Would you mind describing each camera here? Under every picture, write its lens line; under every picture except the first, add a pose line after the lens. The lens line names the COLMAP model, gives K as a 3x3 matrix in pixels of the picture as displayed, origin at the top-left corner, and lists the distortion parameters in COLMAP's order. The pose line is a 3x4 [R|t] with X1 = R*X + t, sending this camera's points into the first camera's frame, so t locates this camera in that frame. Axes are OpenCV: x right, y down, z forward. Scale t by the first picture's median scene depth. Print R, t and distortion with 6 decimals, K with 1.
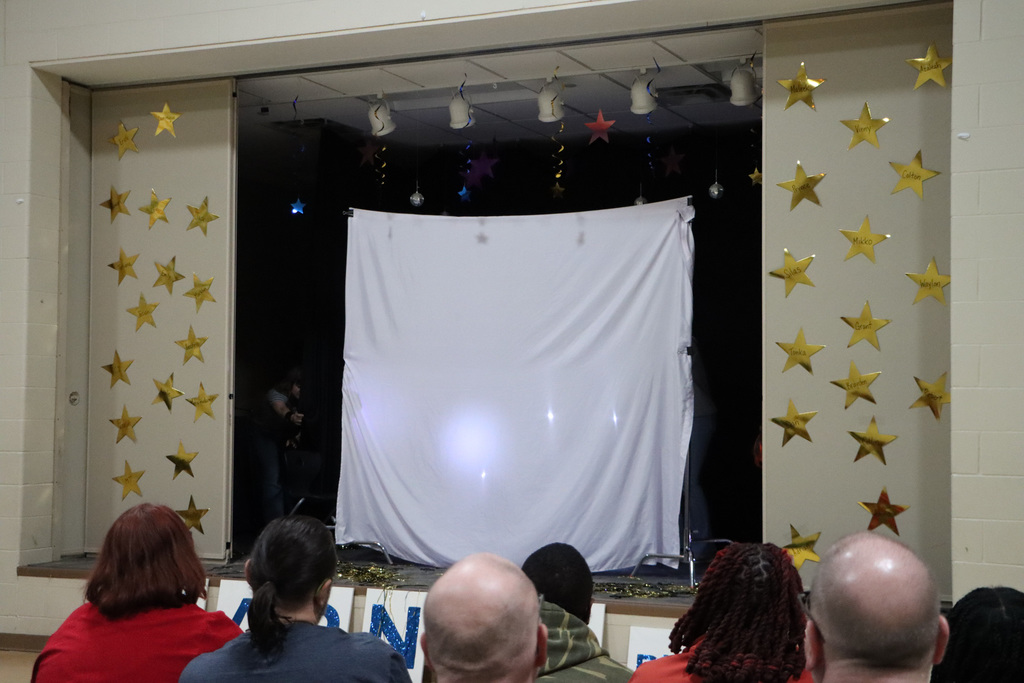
lens RADIAL K [[1561.4, 0, 512.3], [0, 1561.4, 342.7], [0, 0, 1]] dist [0.132786, 0.000000]
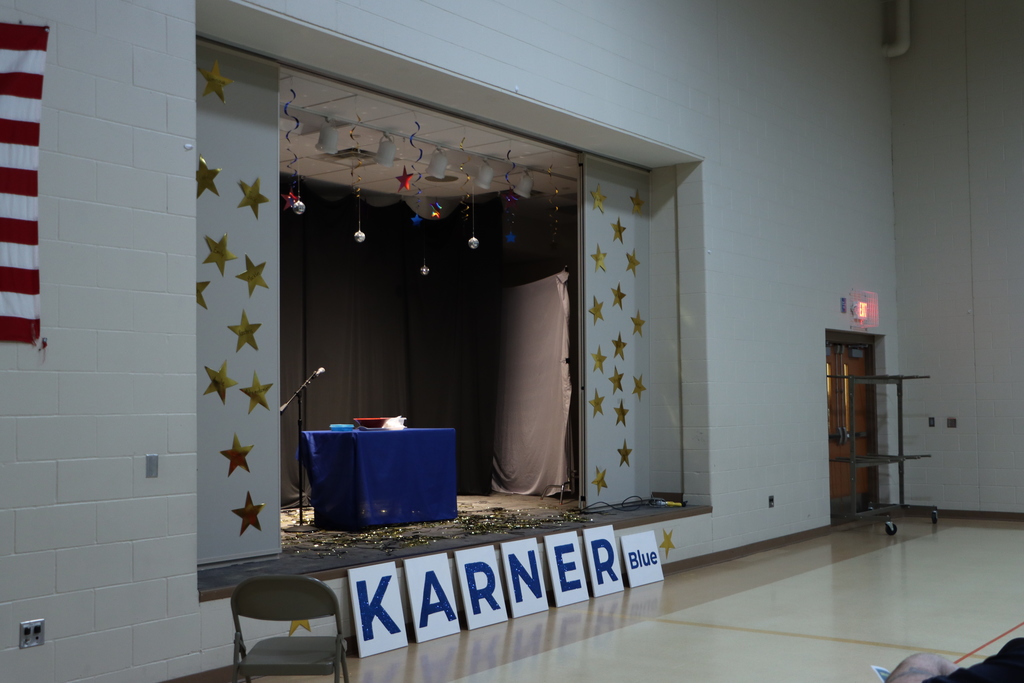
lens RADIAL K [[1202.4, 0, 512.4], [0, 1202.4, 339.4], [0, 0, 1]] dist [0.020045, 0.000000]
pose [[0.181292, 0.041675, 0.982546, -0.889025], [-0.030939, 0.998849, -0.036658, 0.027949], [-0.982943, -0.023753, 0.182372, 0.718457]]
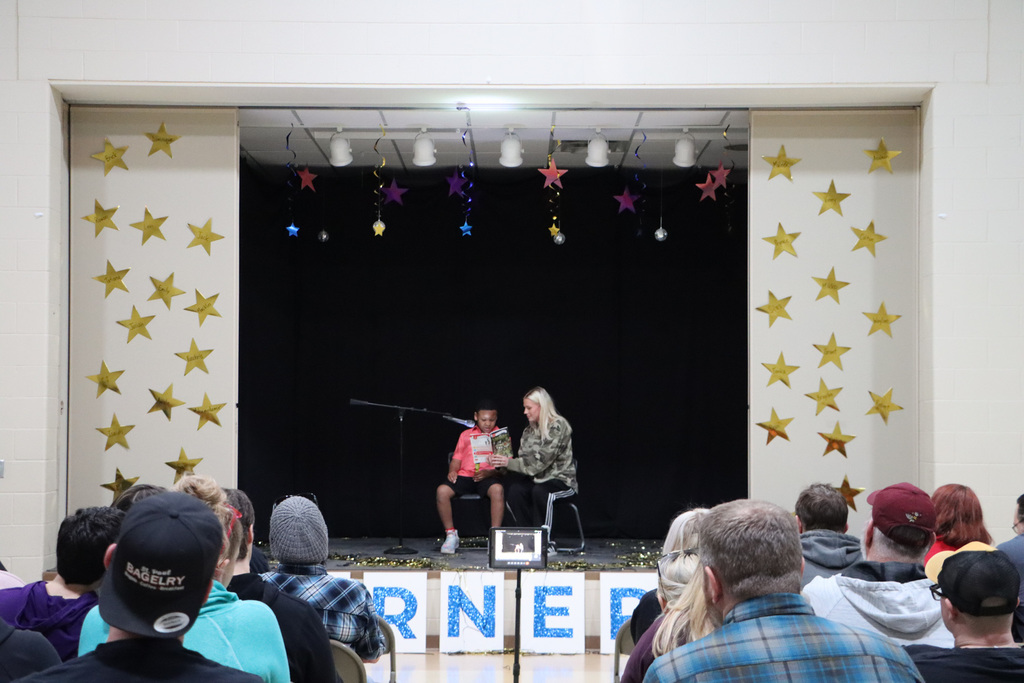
lens RADIAL K [[1765.4, 0, 511.2], [0, 1765.4, 340.1], [0, 0, 1]] dist [0.170374, 0.000000]
pose [[0.901586, 0.013629, 0.432386, -0.533791], [-0.014852, 0.999890, -0.000548, -0.012538], [-0.432345, -0.005928, 0.901689, -0.172525]]
